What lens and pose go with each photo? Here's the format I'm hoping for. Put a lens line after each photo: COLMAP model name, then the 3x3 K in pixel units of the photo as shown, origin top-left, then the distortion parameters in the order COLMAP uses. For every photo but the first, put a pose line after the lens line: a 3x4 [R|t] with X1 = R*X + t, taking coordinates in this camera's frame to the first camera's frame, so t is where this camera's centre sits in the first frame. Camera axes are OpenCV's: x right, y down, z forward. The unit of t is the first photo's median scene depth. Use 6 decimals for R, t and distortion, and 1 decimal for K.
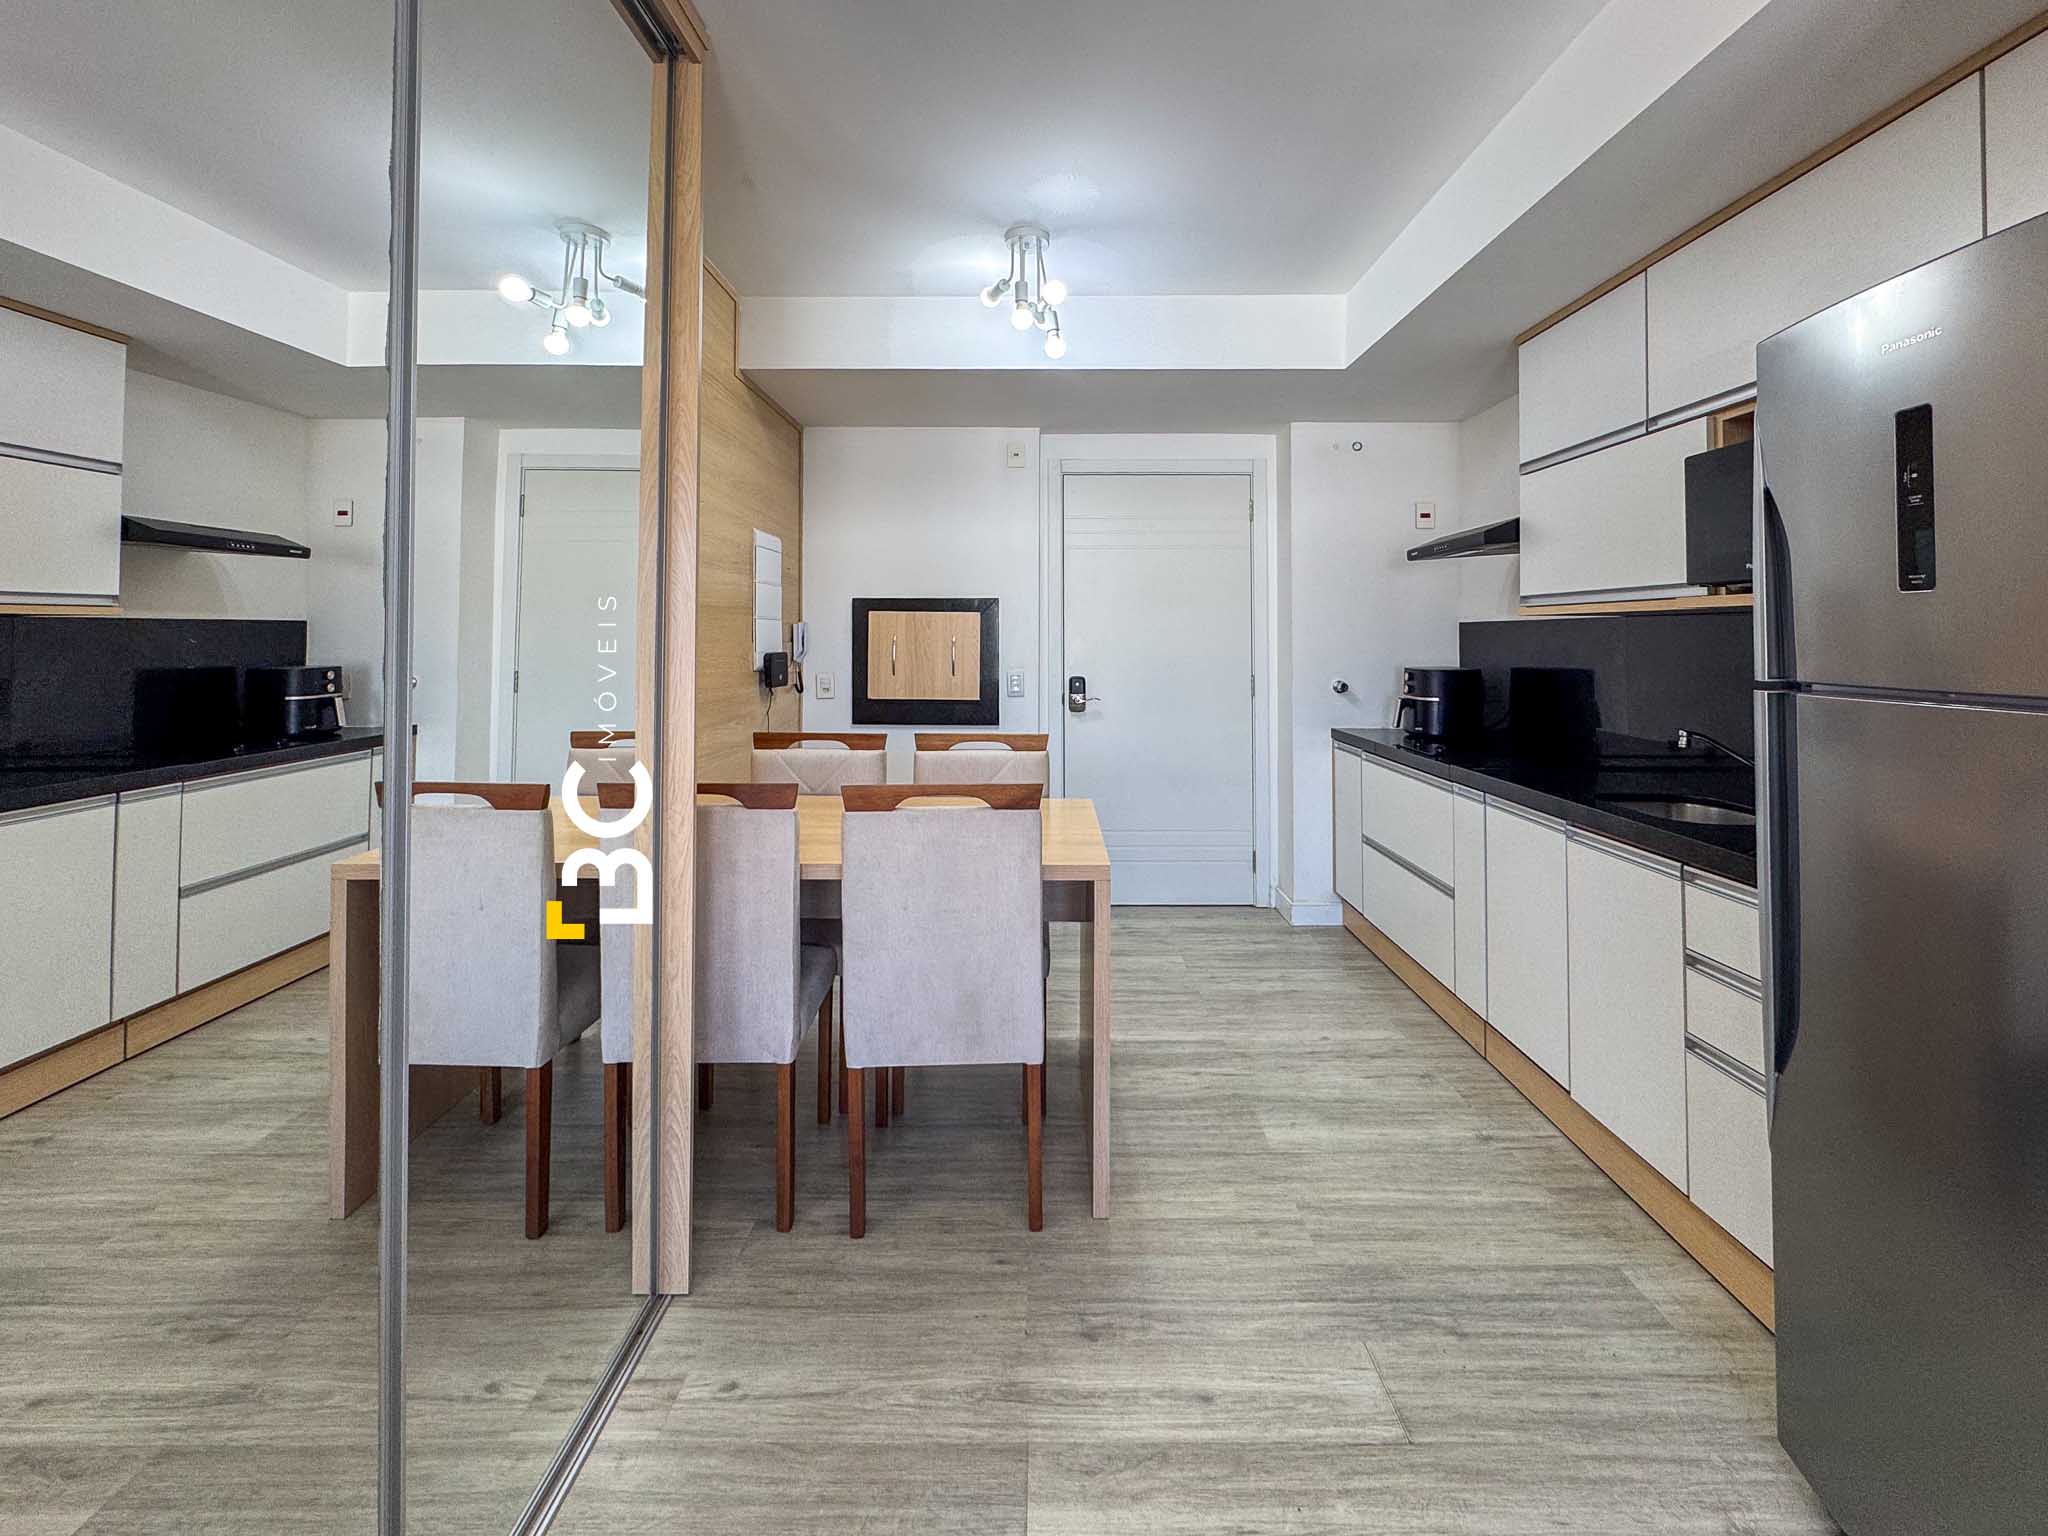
lens RADIAL K [[843.2, 0, 1015.2], [0, 843.2, 614.9], [0, 0, 1]] dist [-0.004004, 0.000814]
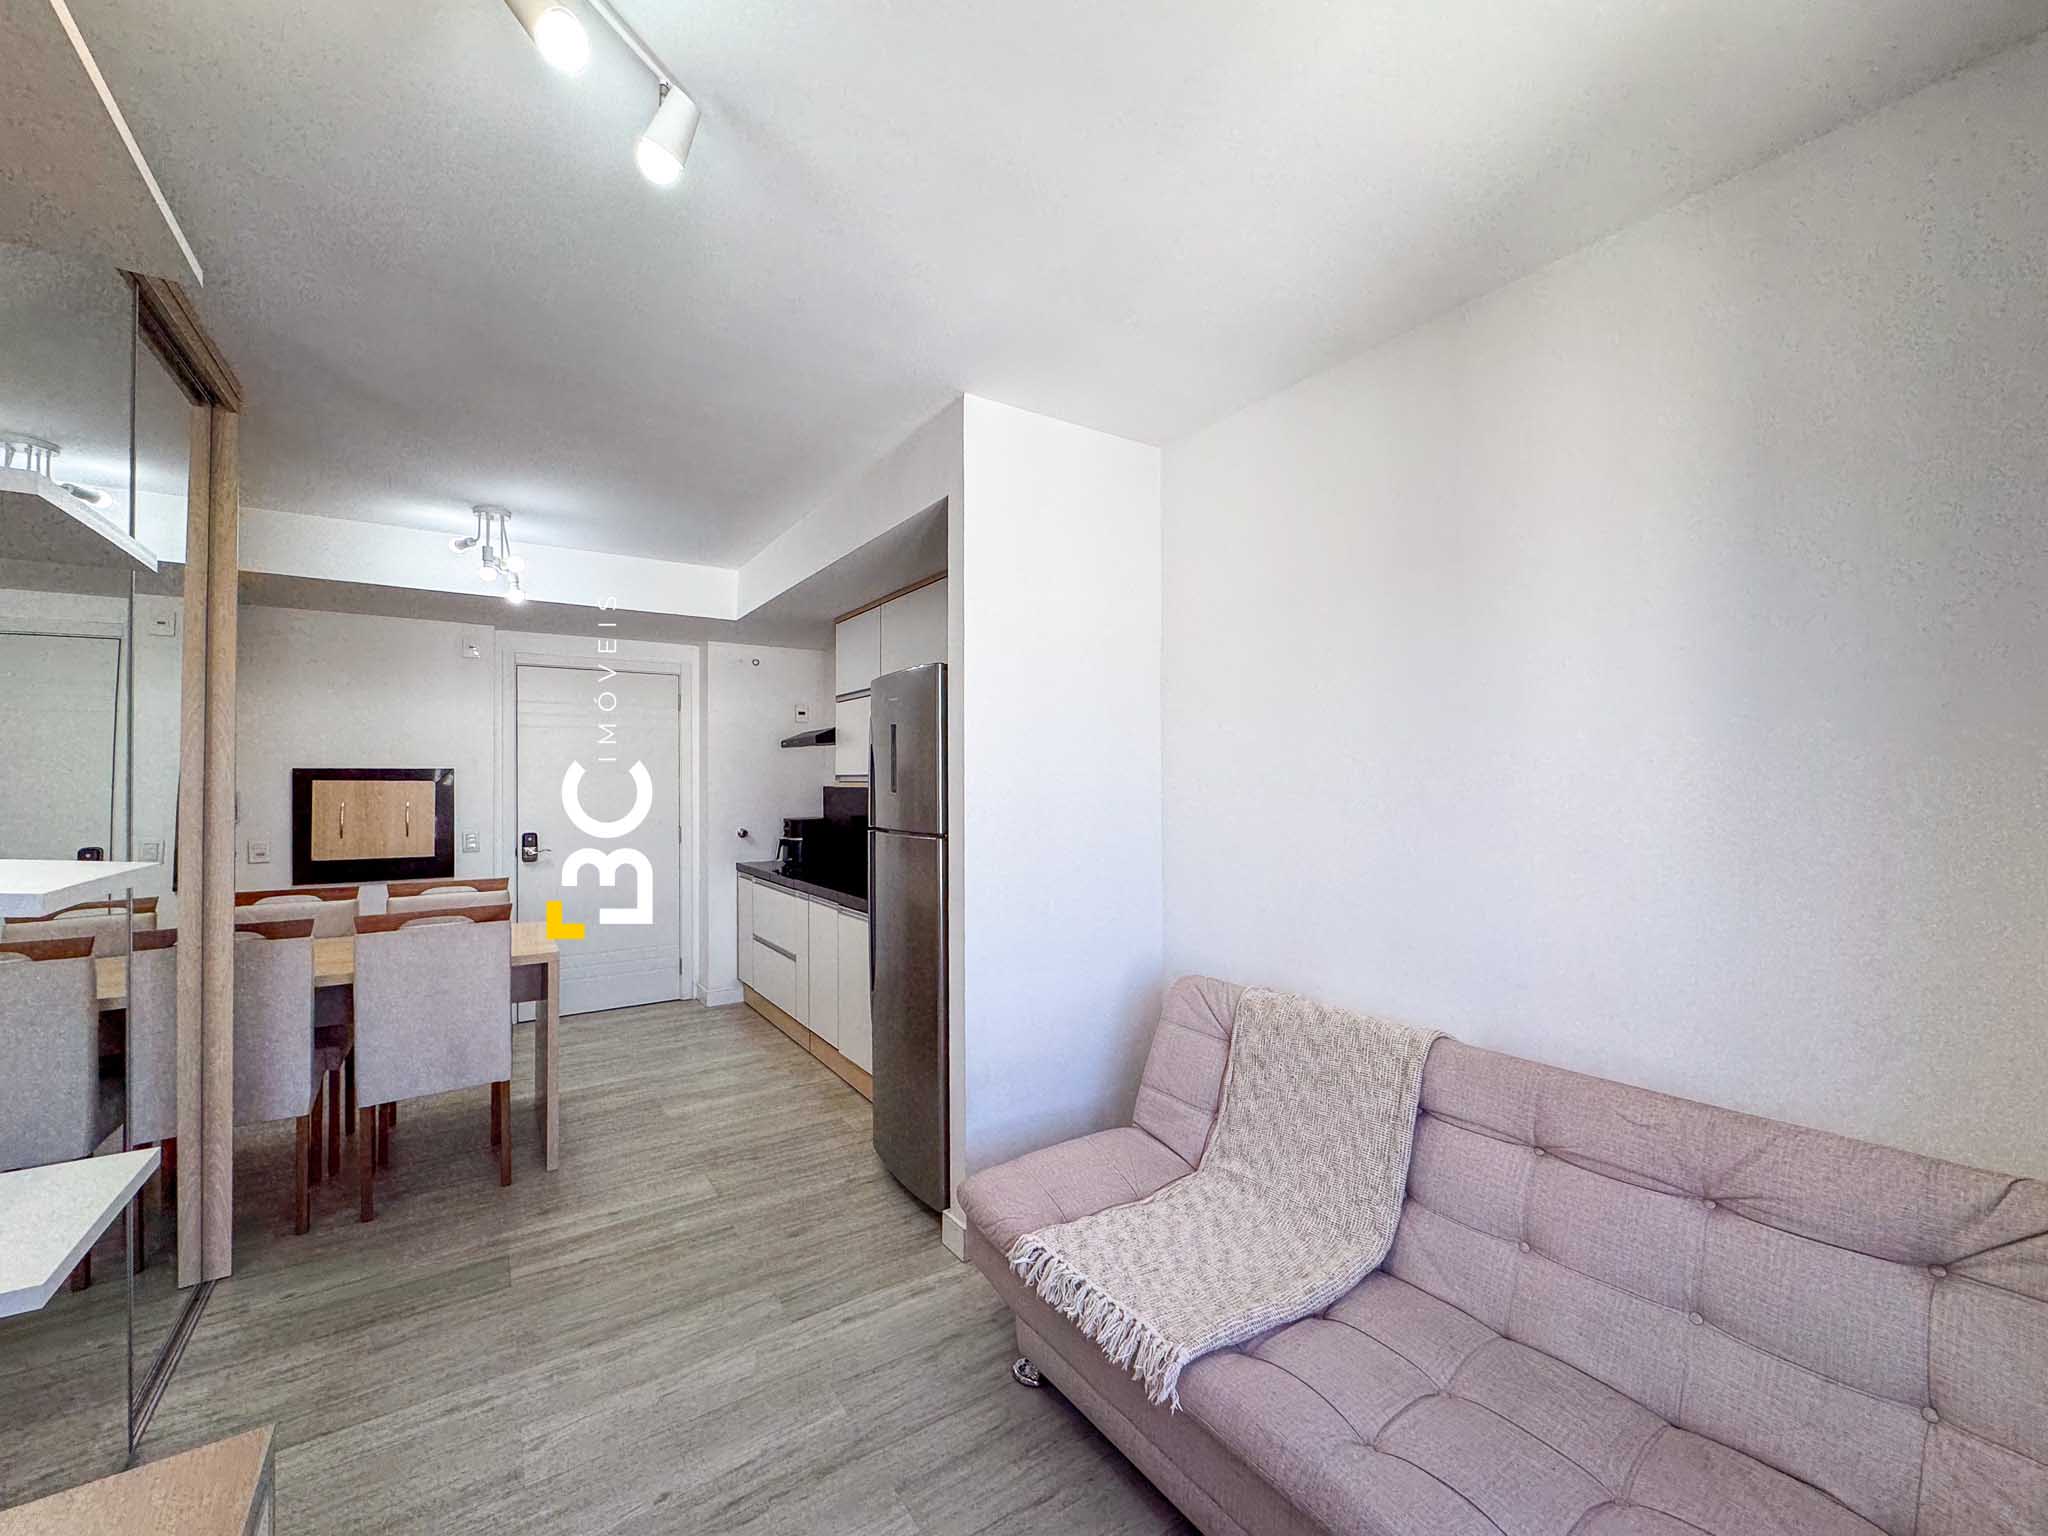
lens RADIAL K [[829.2, 0, 998.3], [0, 829.2, 768.8], [0, 0, 1]] dist [-0.002807, 0.001115]
pose [[0.825759, 0.002950, 0.564016, -0.064289], [-0.009922, 0.999908, 0.009297, -0.056604], [-0.563936, -0.013274, 0.825712, -0.559941]]
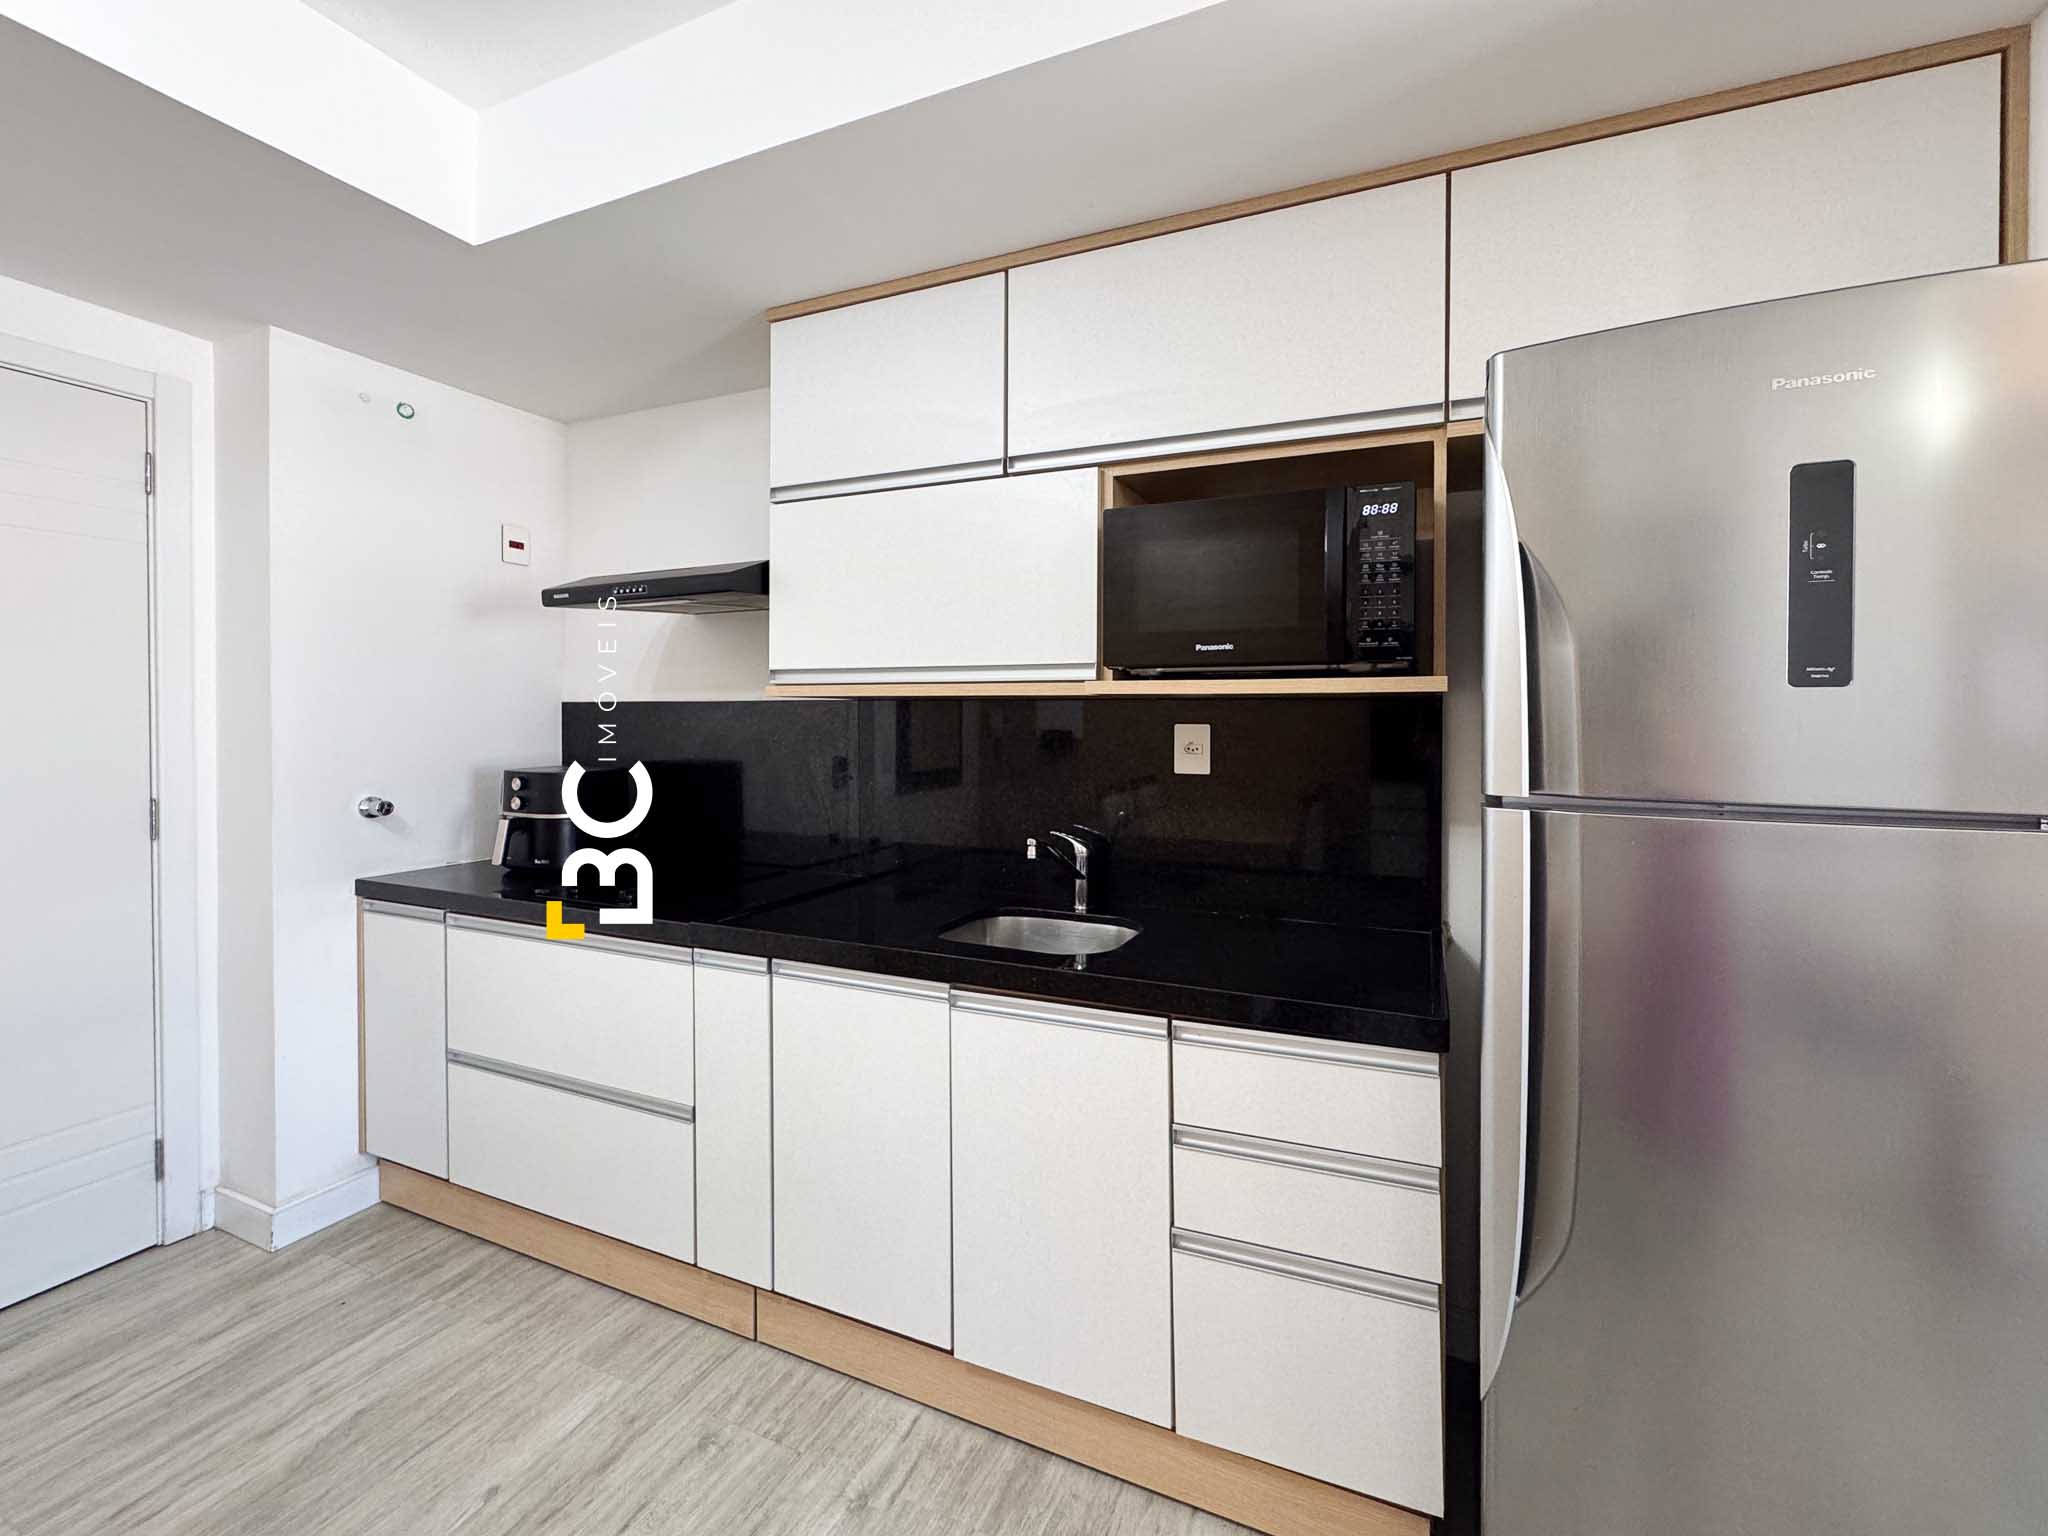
lens RADIAL K [[843.2, 0, 1072.5], [0, 843.2, 727.0], [0, 0, 1]] dist [-0.004004, 0.000814]
pose [[0.360456, -0.009739, 0.932725, 0.016127], [-0.027301, 0.999407, 0.020986, 0.005207], [-0.932377, -0.033029, 0.359976, 0.526284]]
